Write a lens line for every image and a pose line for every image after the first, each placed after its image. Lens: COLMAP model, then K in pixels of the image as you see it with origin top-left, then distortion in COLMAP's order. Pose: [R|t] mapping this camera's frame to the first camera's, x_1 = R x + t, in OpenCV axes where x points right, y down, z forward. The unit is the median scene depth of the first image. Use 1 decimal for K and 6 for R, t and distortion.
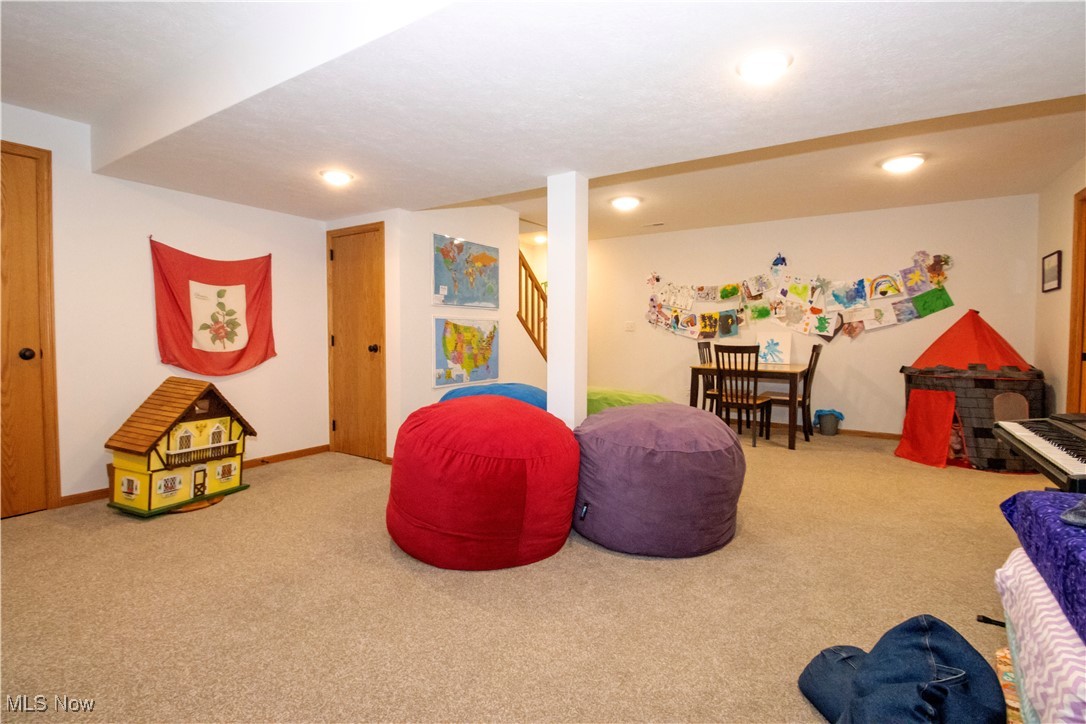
lens RADIAL K [[506.2, 0, 542.3], [0, 506.2, 360.5], [0, 0, 1]] dist [-0.016431, -0.002619]
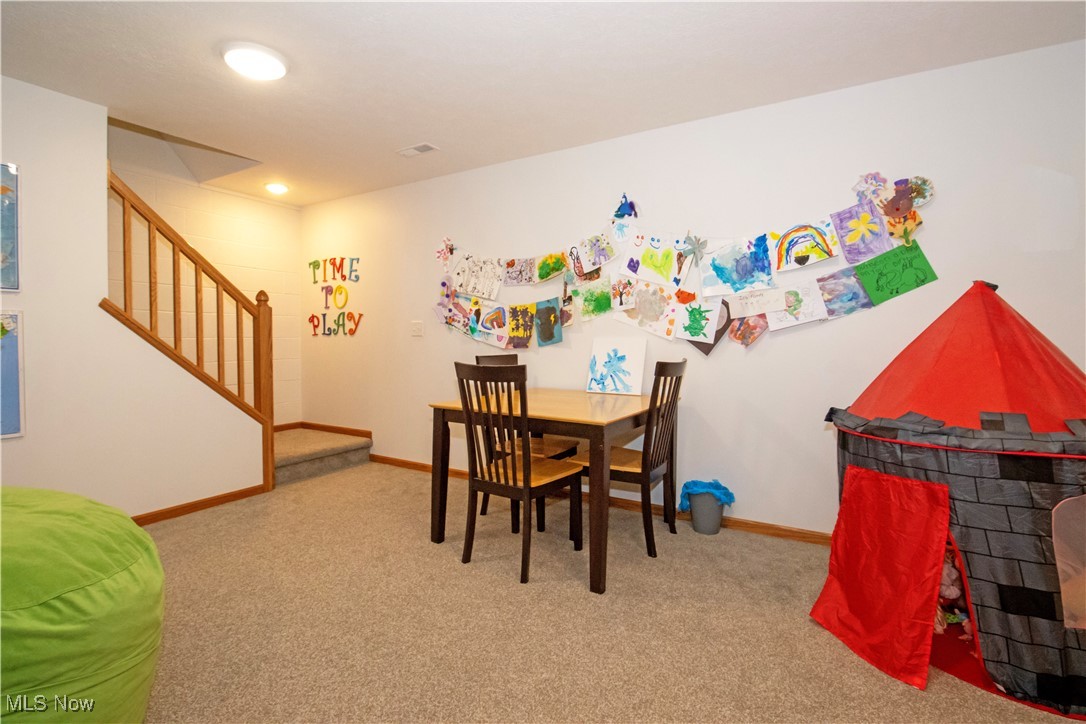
lens RADIAL K [[506.2, 0, 541.9], [0, 506.2, 359.7], [0, 0, 1]] dist [-0.016431, -0.002619]
pose [[0.999404, -0.003659, 0.034334, 0.381551], [0.004260, 0.999839, -0.017450, -0.022897], [-0.034265, 0.017586, 0.999258, 0.477562]]
